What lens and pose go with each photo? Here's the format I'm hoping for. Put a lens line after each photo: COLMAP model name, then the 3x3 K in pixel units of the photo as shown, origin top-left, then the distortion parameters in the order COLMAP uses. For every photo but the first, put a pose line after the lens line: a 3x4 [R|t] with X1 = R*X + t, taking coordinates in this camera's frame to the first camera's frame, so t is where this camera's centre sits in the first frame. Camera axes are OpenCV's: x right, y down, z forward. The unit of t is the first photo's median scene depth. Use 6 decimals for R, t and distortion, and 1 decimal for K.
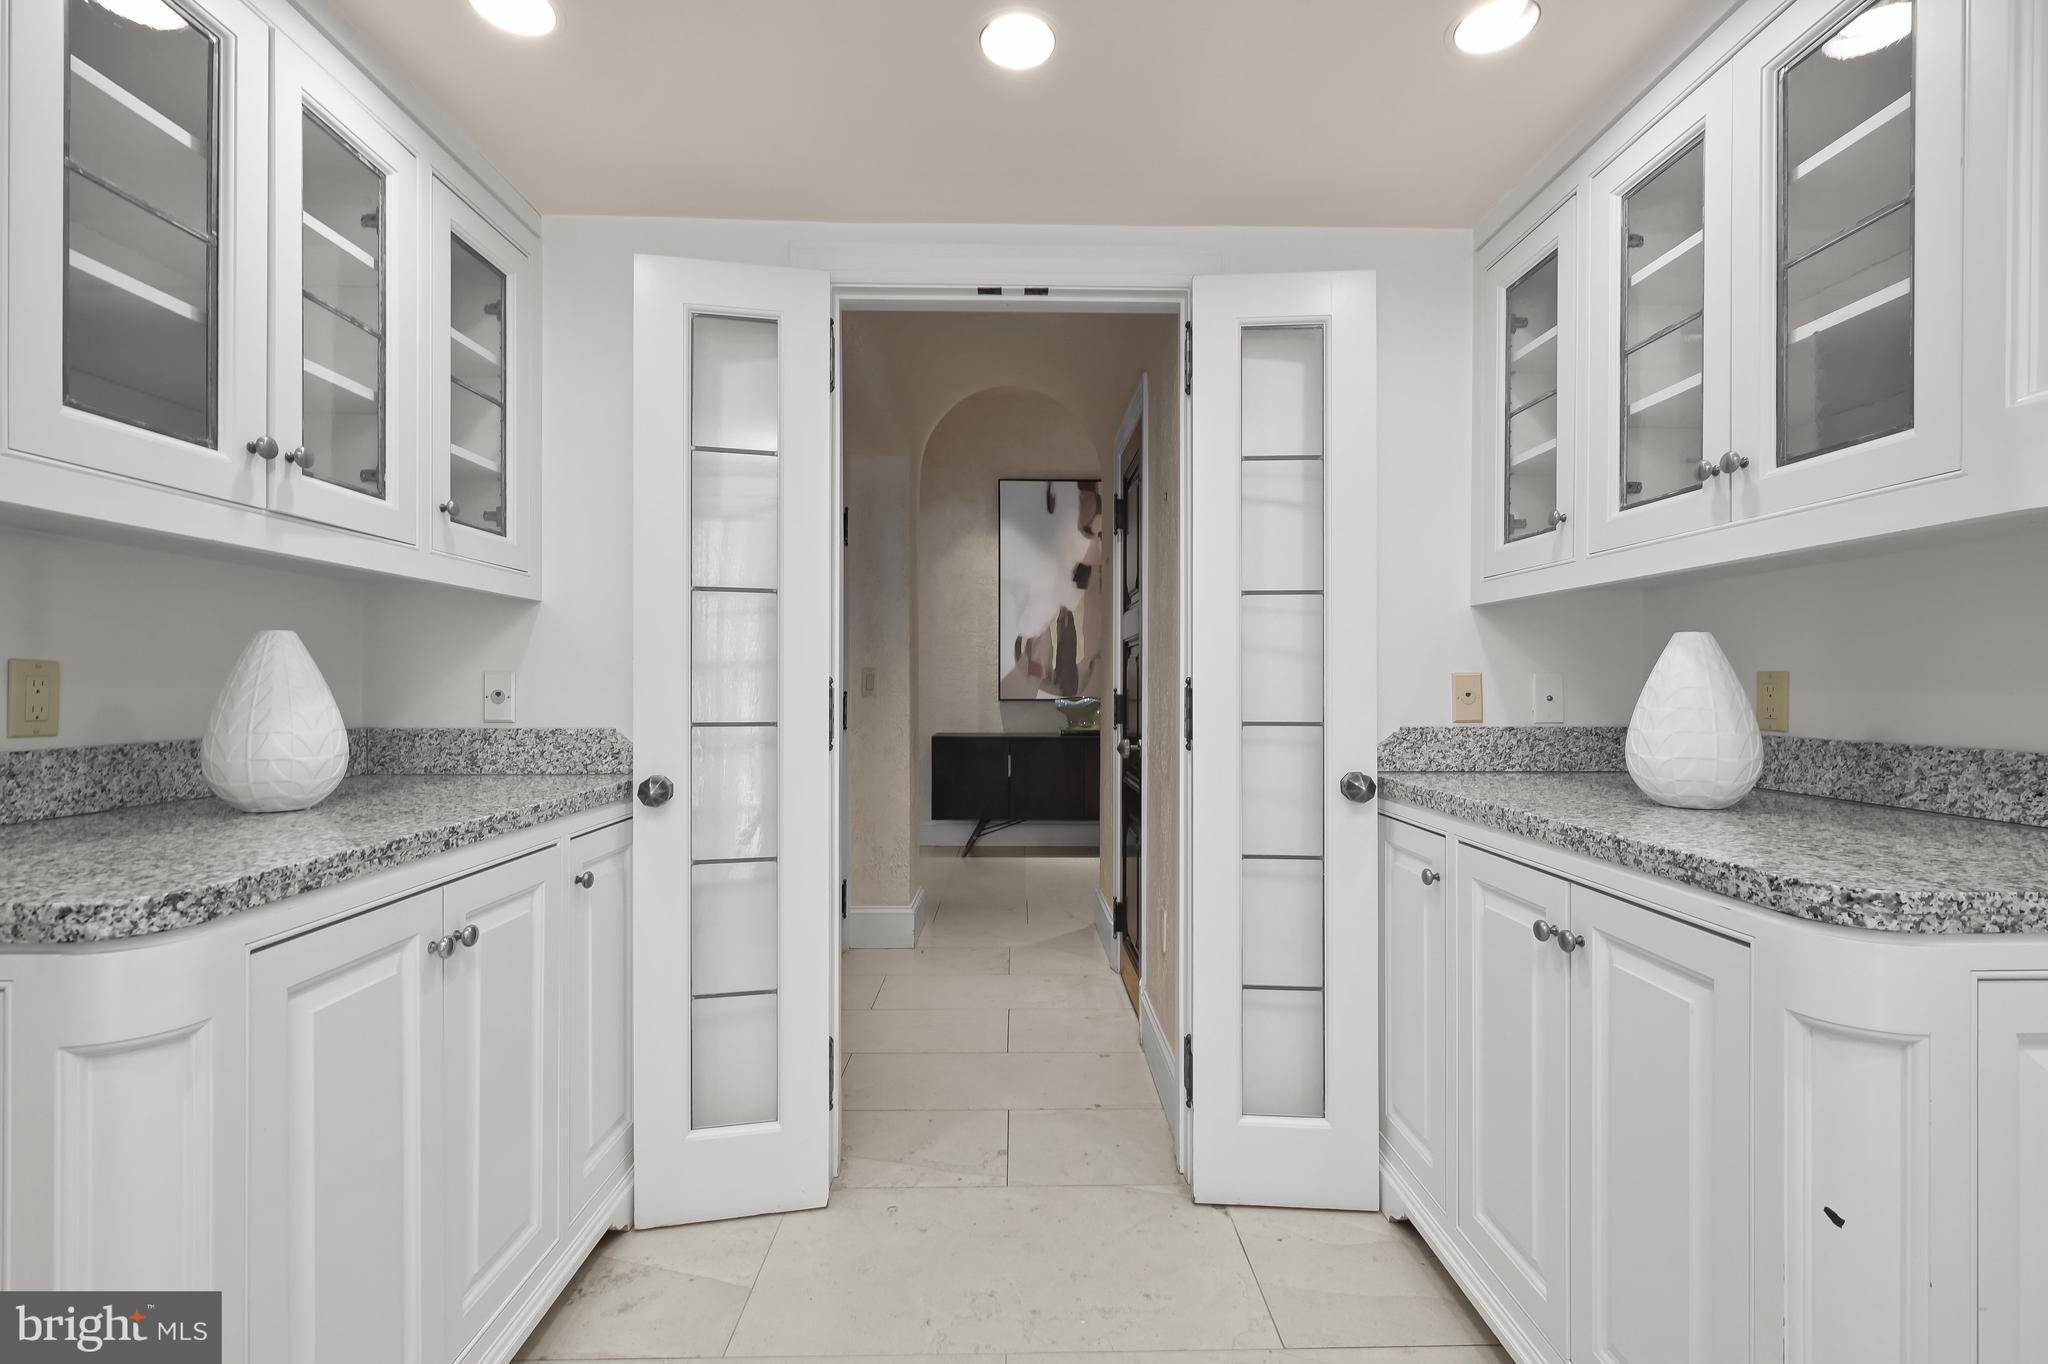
lens RADIAL K [[942.5, 0, 1027.0], [0, 942.5, 688.4], [0, 0, 1]] dist [0.006942, -0.001278]
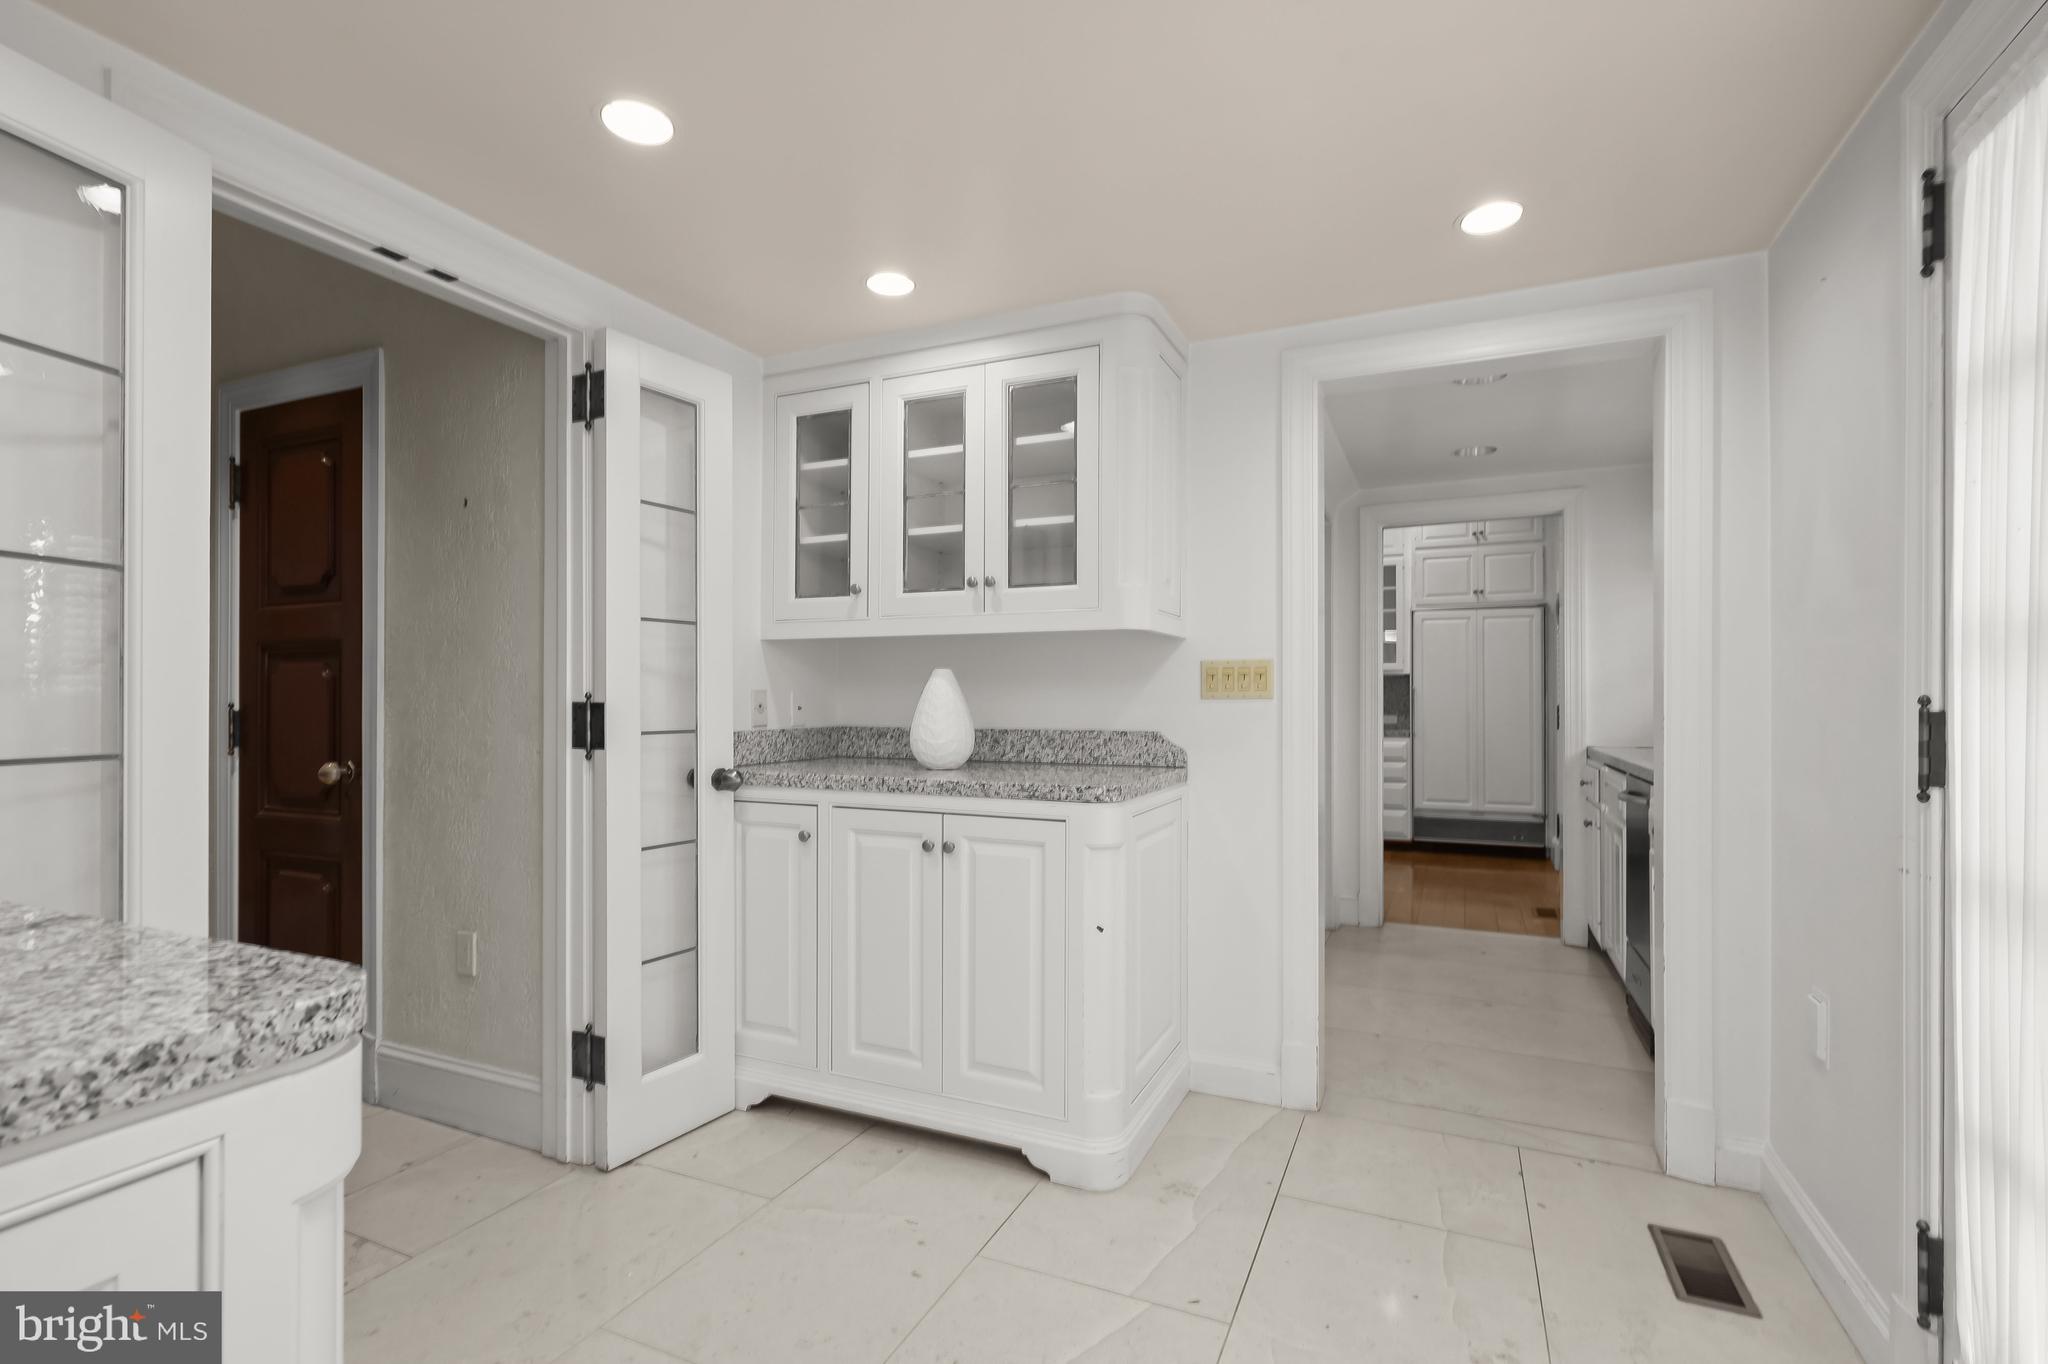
lens RADIAL K [[942.5, 0, 1062.6], [0, 942.5, 694.7], [0, 0, 1]] dist [0.006942, -0.001278]
pose [[0.407332, 0.002719, 0.913276, -0.817366], [0.002339, 0.999989, -0.004020, -0.004387], [-0.913277, 0.003774, 0.407321, 0.090250]]
